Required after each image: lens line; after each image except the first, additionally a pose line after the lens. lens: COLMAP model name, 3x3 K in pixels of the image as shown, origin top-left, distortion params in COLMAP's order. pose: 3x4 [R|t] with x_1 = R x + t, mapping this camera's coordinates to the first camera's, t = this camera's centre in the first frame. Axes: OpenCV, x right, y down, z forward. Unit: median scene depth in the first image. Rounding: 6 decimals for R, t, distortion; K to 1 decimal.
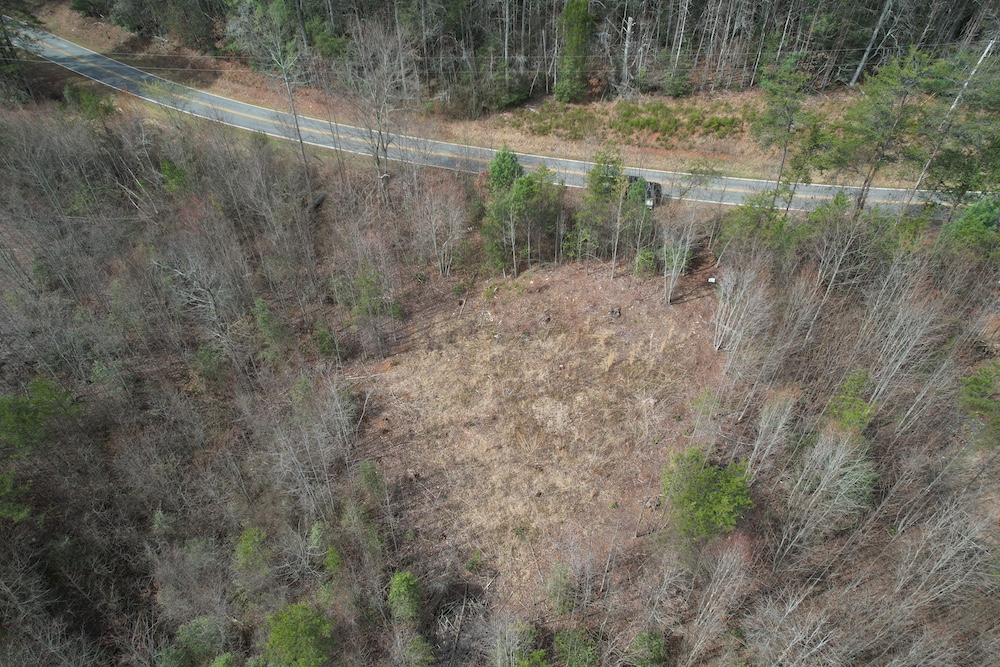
lens RADIAL K [[638.7, 0, 502.1], [0, 638.7, 333.6], [0, 0, 1]] dist [-0.049350, 0.017252]
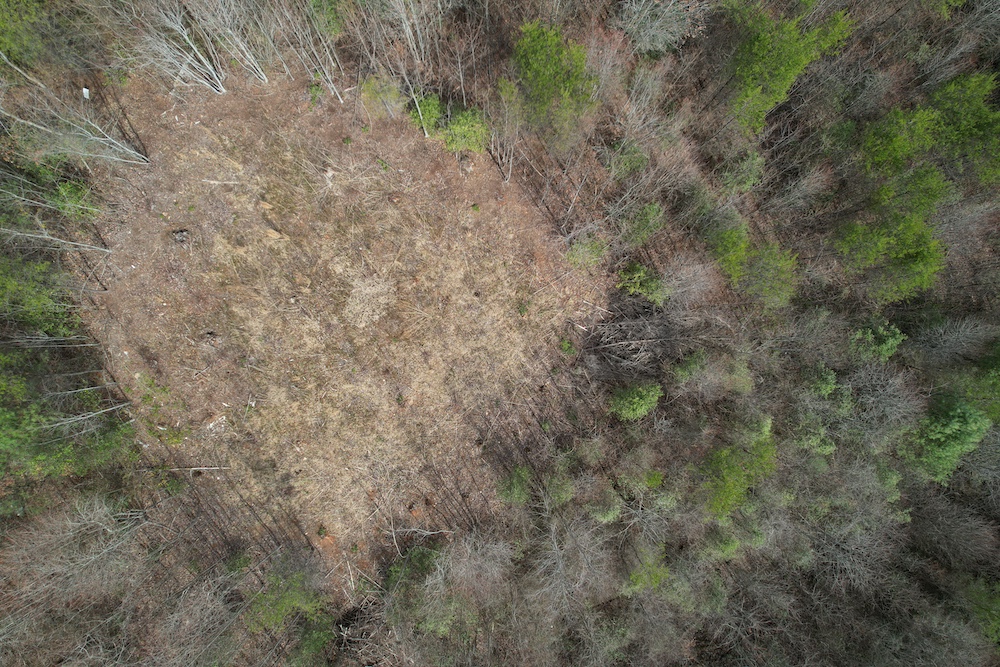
lens RADIAL K [[638.7, 0, 503.5], [0, 638.7, 335.3], [0, 0, 1]] dist [-0.049350, 0.017252]
pose [[-0.243265, -0.969953, 0.003663, -0.006457], [0.659313, -0.162584, 0.734079, -0.330947], [-0.711427, 0.180991, 0.679054, 0.351140]]
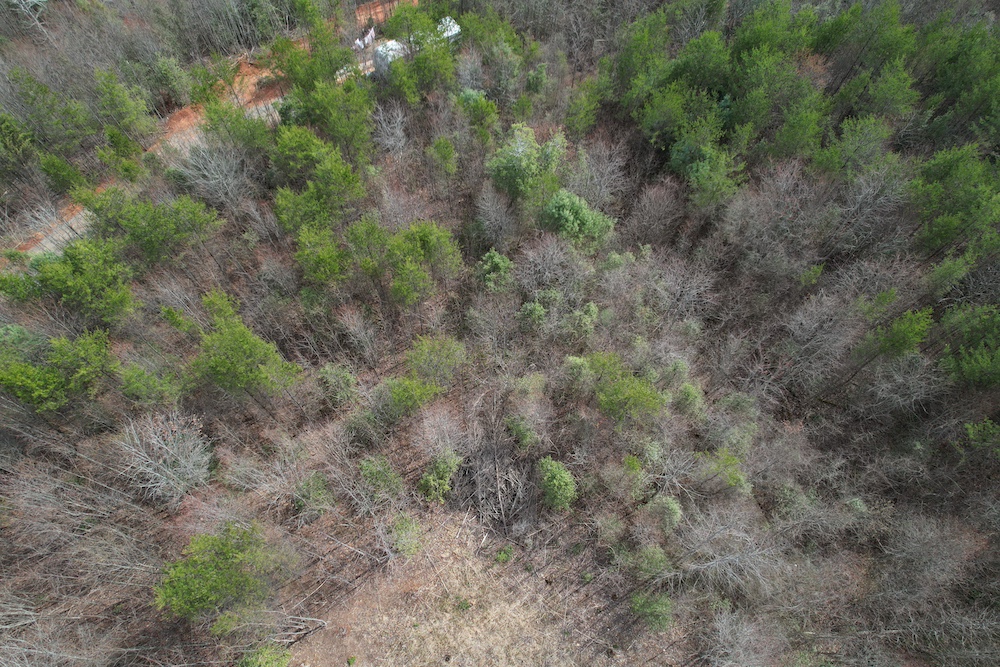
lens RADIAL K [[638.7, 0, 504.3], [0, 638.7, 336.2], [0, 0, 1]] dist [-0.049350, 0.017252]
pose [[-0.966963, 0.225993, -0.117936, -0.006128], [-0.182688, -0.291699, 0.938902, -0.335358], [0.177783, 0.929429, 0.323349, 0.347893]]
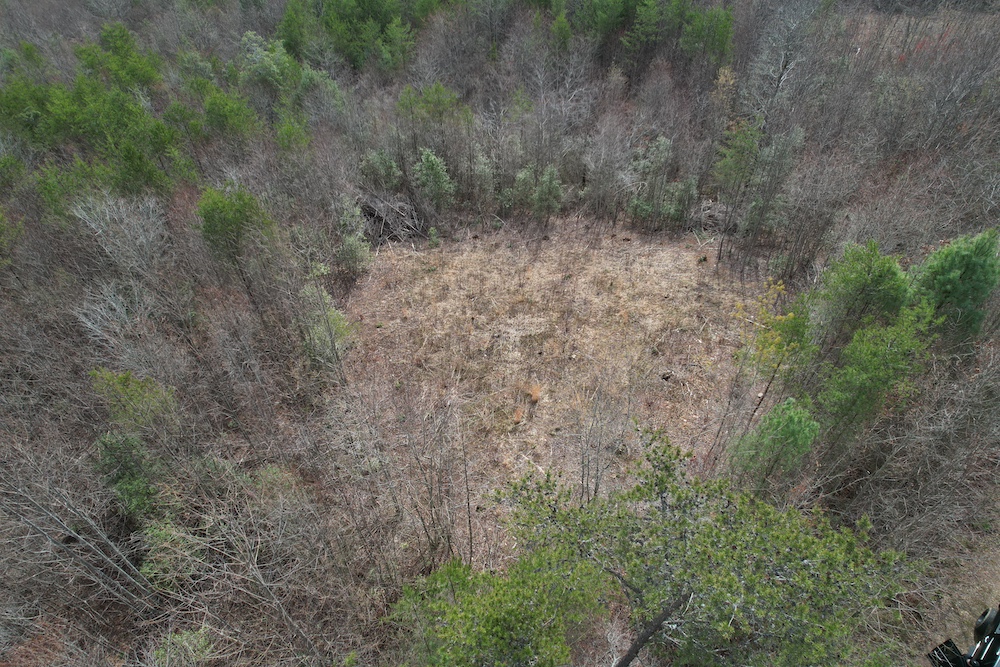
lens RADIAL K [[638.7, 0, 502.8], [0, 638.7, 331.3], [0, 0, 1]] dist [-0.049350, 0.017252]
pose [[-0.554622, 0.615908, -0.559509, 0.505389], [-0.568538, 0.210484, 0.795274, -0.457866], [0.607584, 0.759179, 0.233428, 0.784219]]
